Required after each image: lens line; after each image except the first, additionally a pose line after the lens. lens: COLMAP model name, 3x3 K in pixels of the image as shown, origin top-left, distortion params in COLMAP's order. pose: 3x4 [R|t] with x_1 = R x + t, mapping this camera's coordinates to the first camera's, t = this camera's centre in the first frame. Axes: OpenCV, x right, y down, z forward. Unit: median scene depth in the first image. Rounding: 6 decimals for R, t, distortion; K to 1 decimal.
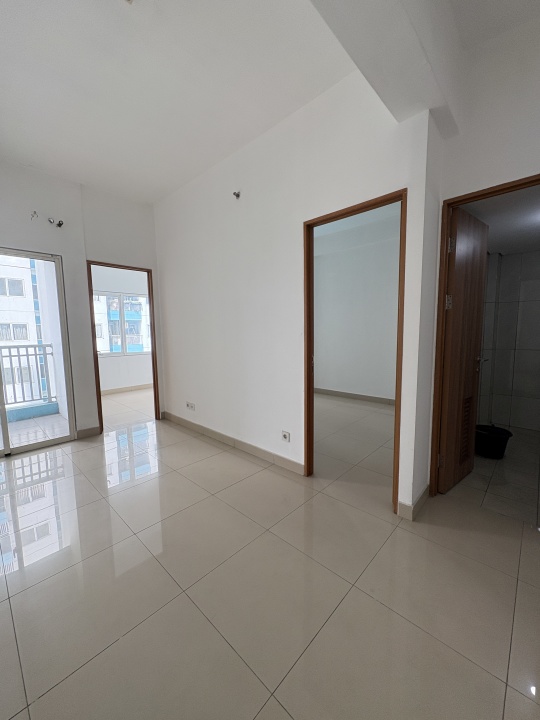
lens RADIAL K [[287.7, 0, 268.9], [0, 287.7, 360.2], [0, 0, 1]] dist [0.000662, -0.000186]
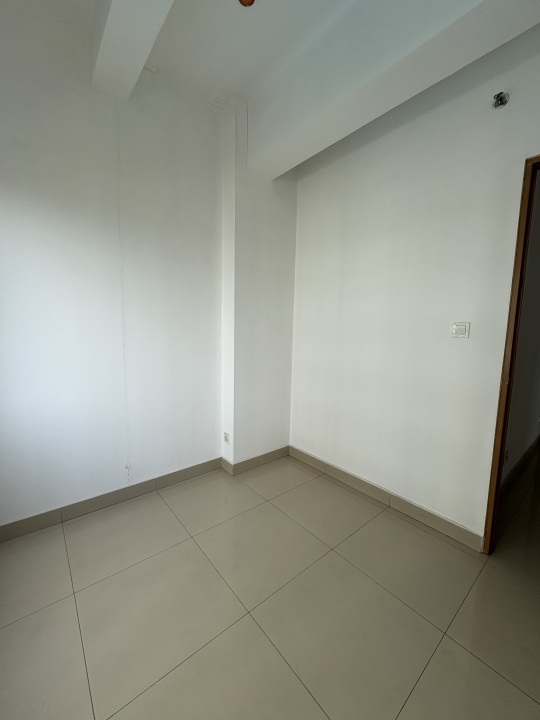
lens RADIAL K [[287.7, 0, 269.8], [0, 287.7, 360.9], [0, 0, 1]] dist [0.000662, -0.000186]
pose [[0.992974, 0.045786, -0.109112, -0.292279], [-0.044216, 0.998881, 0.016761, -0.027939], [0.109757, -0.011818, 0.993888, 0.275091]]
